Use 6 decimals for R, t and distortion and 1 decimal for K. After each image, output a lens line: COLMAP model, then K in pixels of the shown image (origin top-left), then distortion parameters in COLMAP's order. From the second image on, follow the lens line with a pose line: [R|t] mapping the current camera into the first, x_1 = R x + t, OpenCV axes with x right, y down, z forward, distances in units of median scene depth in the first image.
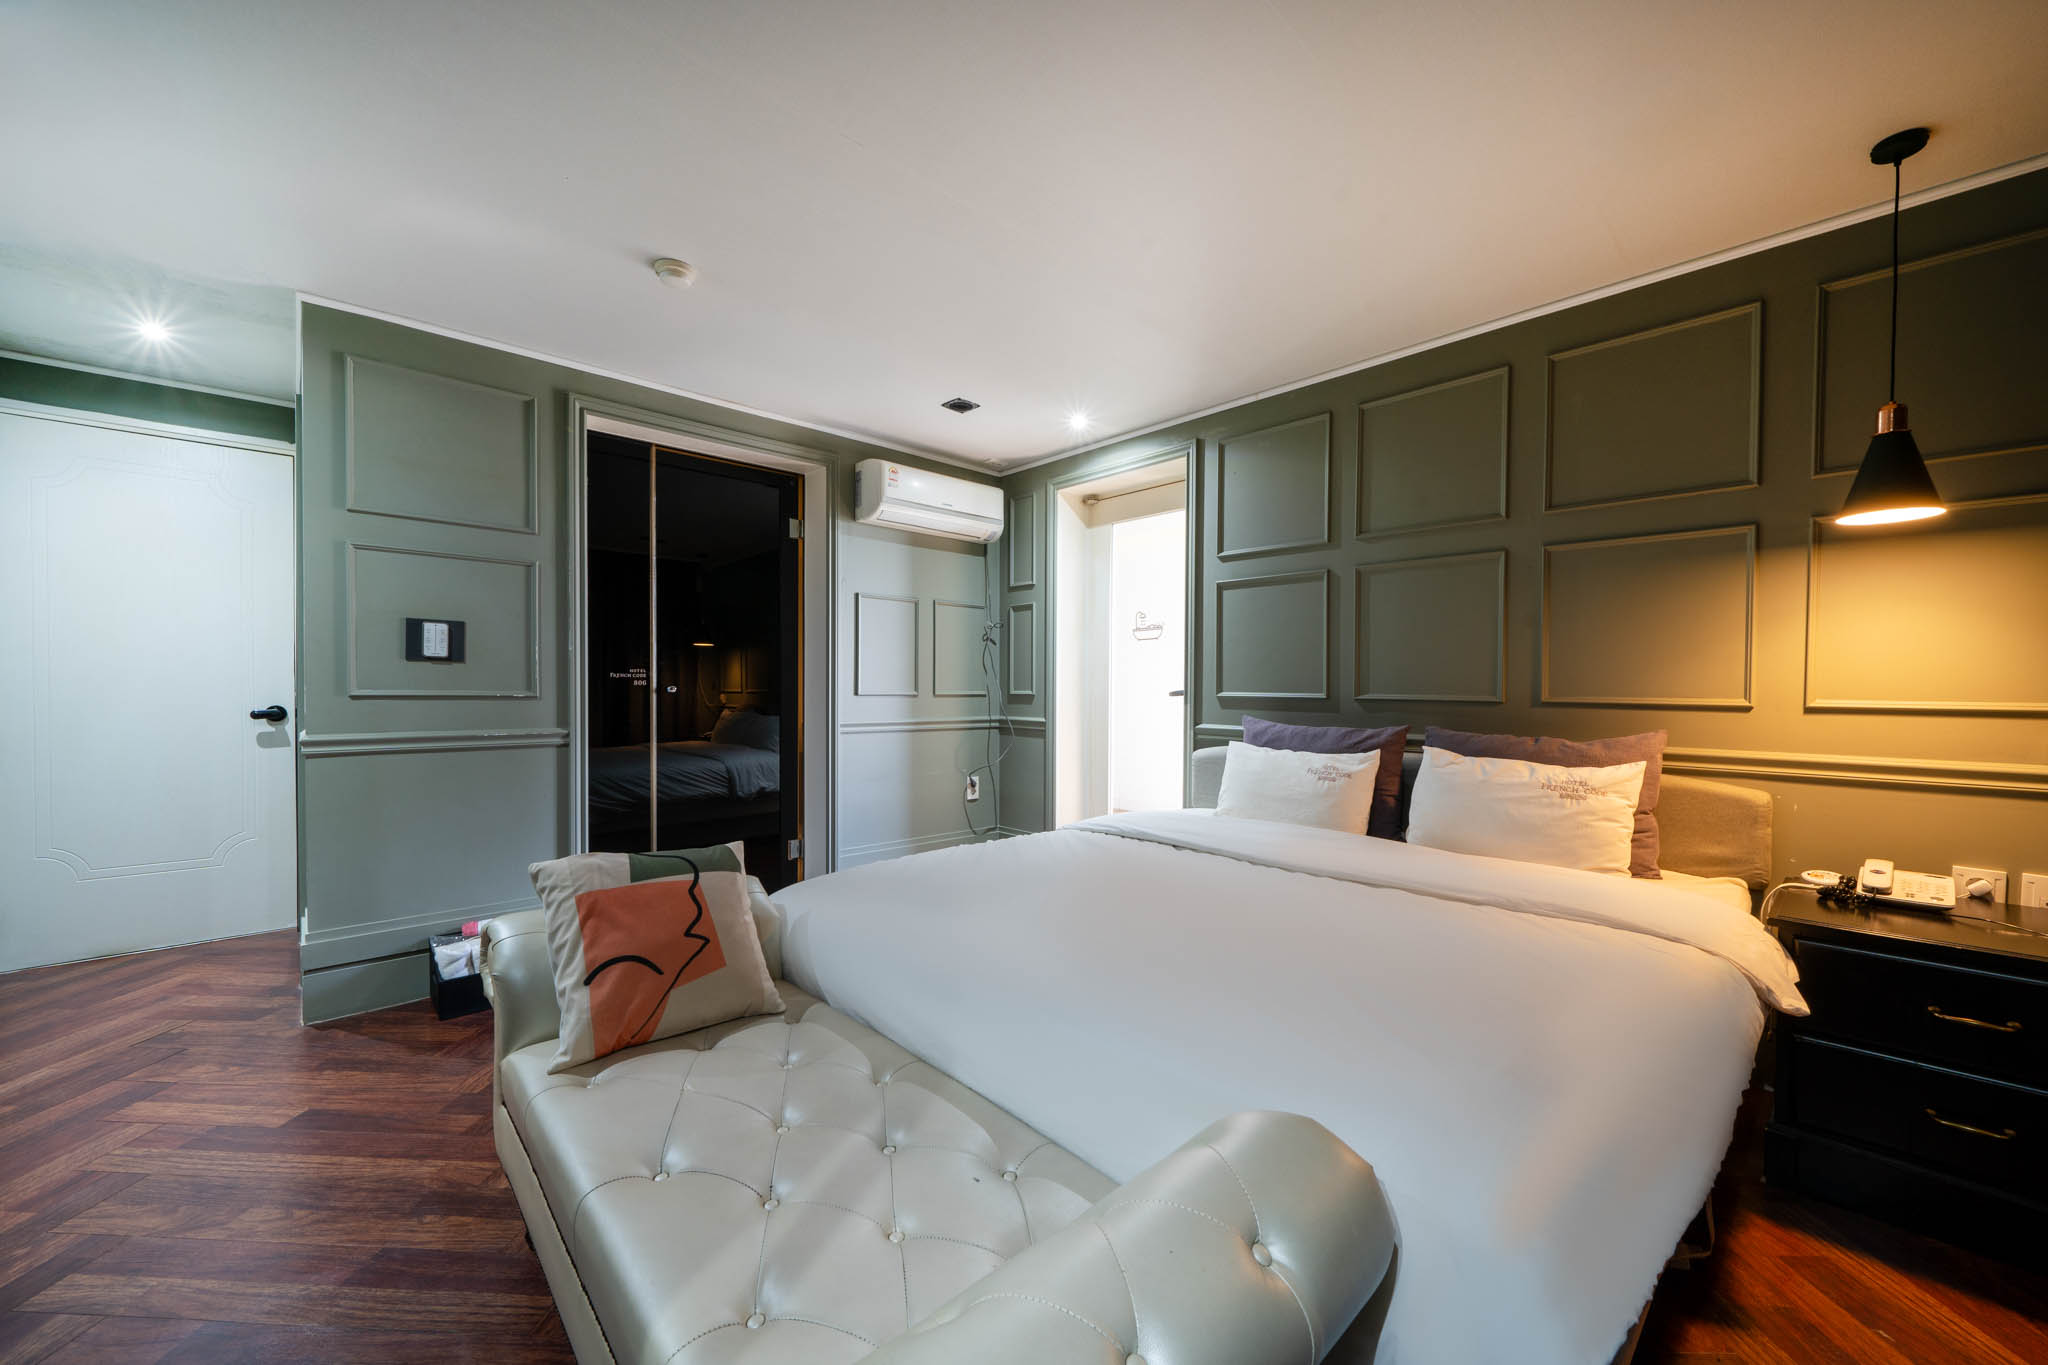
lens RADIAL K [[764.3, 0, 1024.0], [0, 764.3, 682.5], [0, 0, 1]] dist [0.000038, -0.000003]
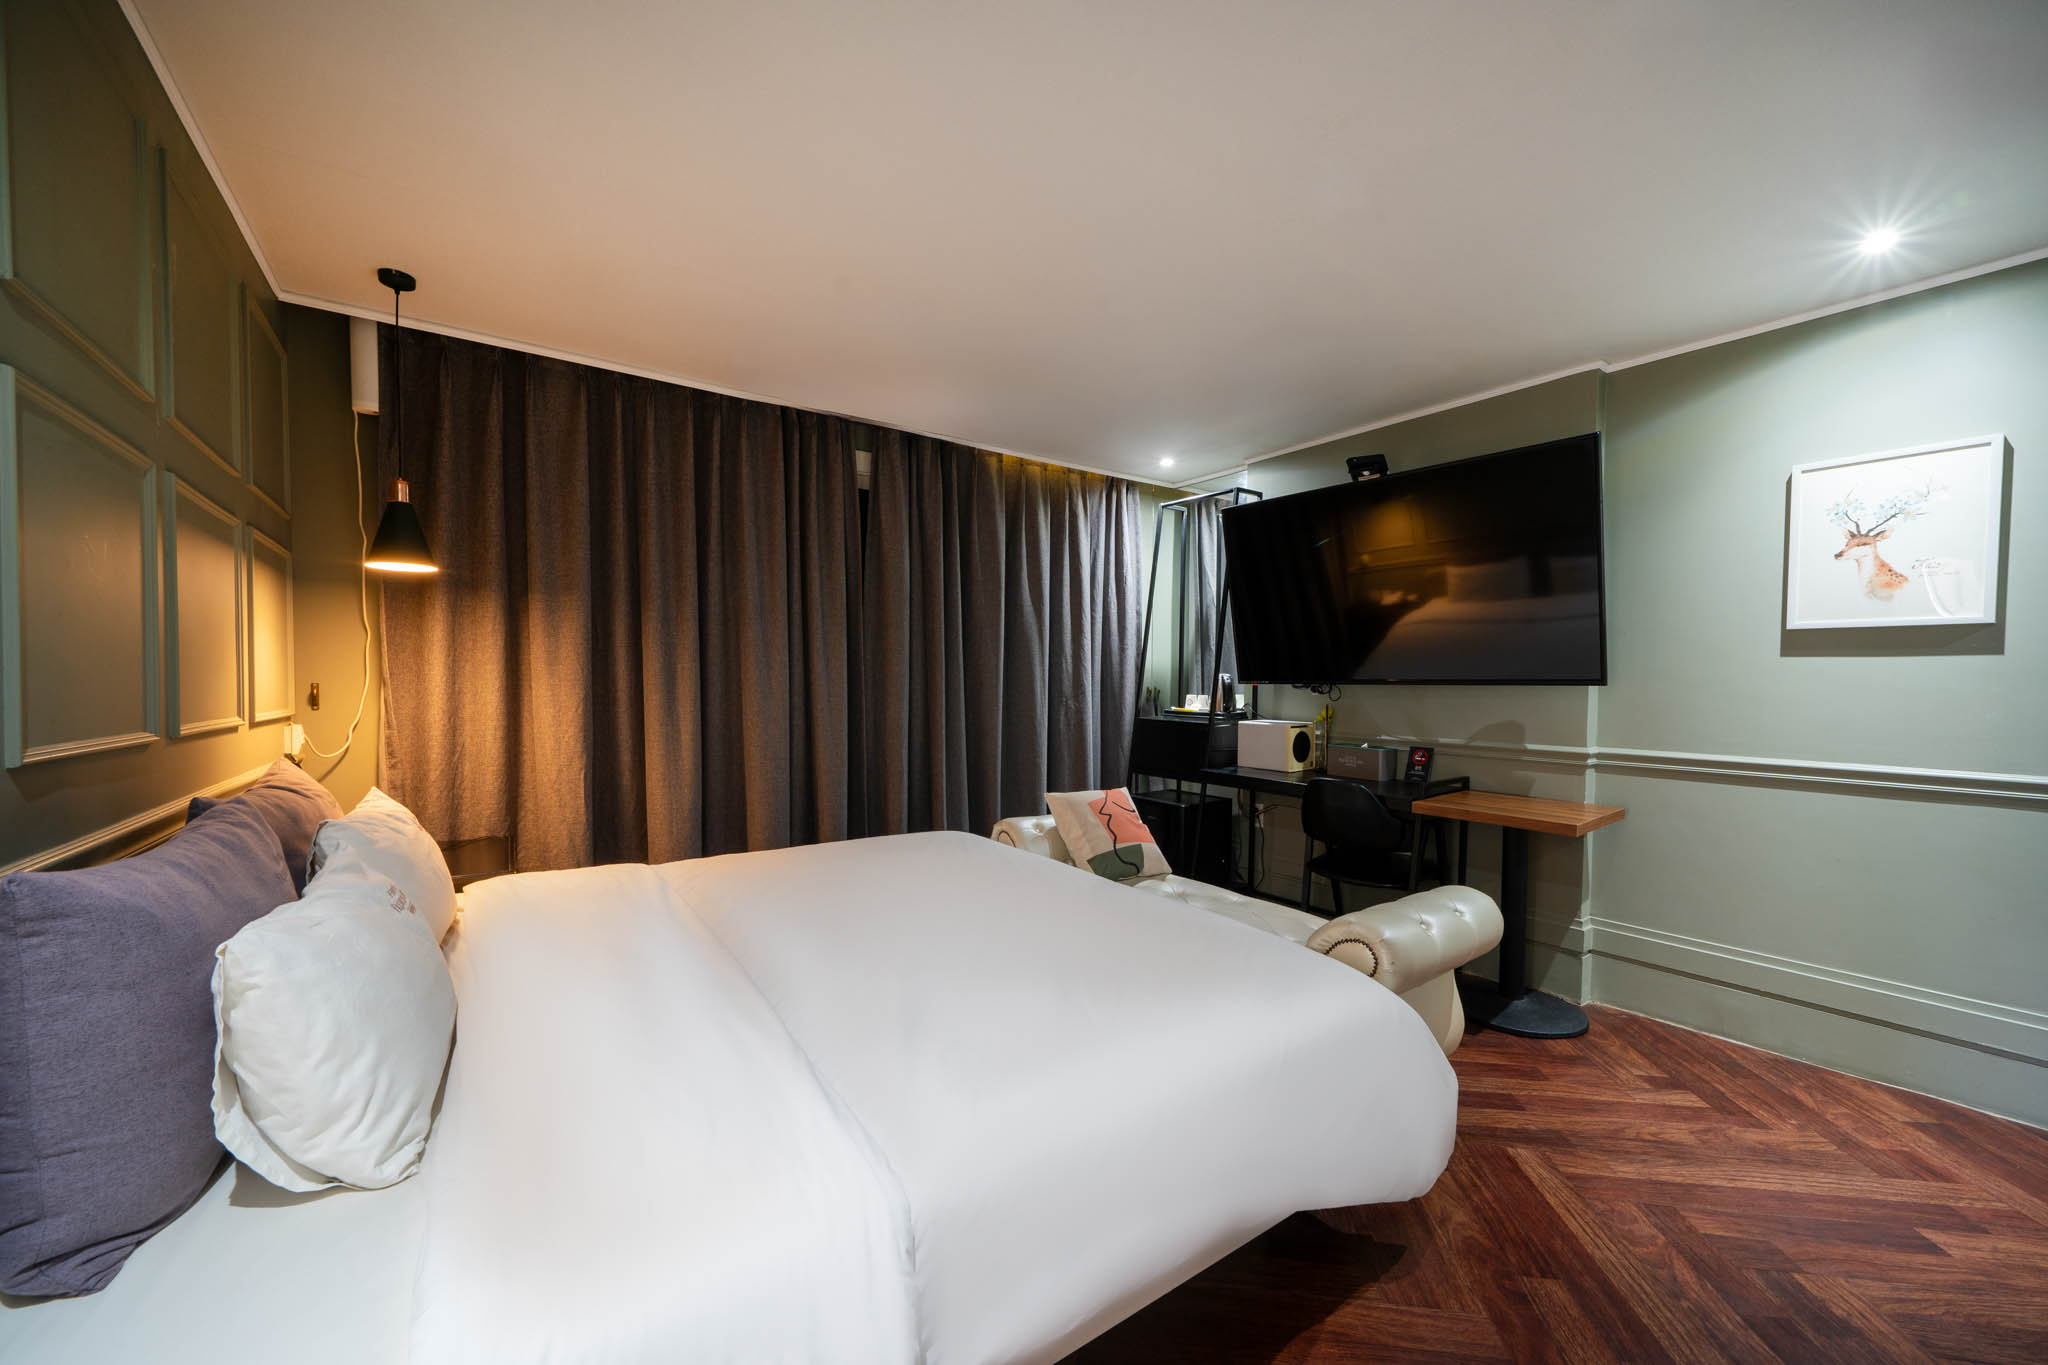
lens RADIAL K [[776.9, 0, 1024.0], [0, 776.9, 682.5], [0, 0, 1]] dist [0.000007, -0.000002]
pose [[-0.992314, -0.012911, 0.123071, -0.077940], [-0.011937, 0.999891, 0.008645, -0.045056], [-0.123169, 0.007110, -0.992360, 2.265240]]
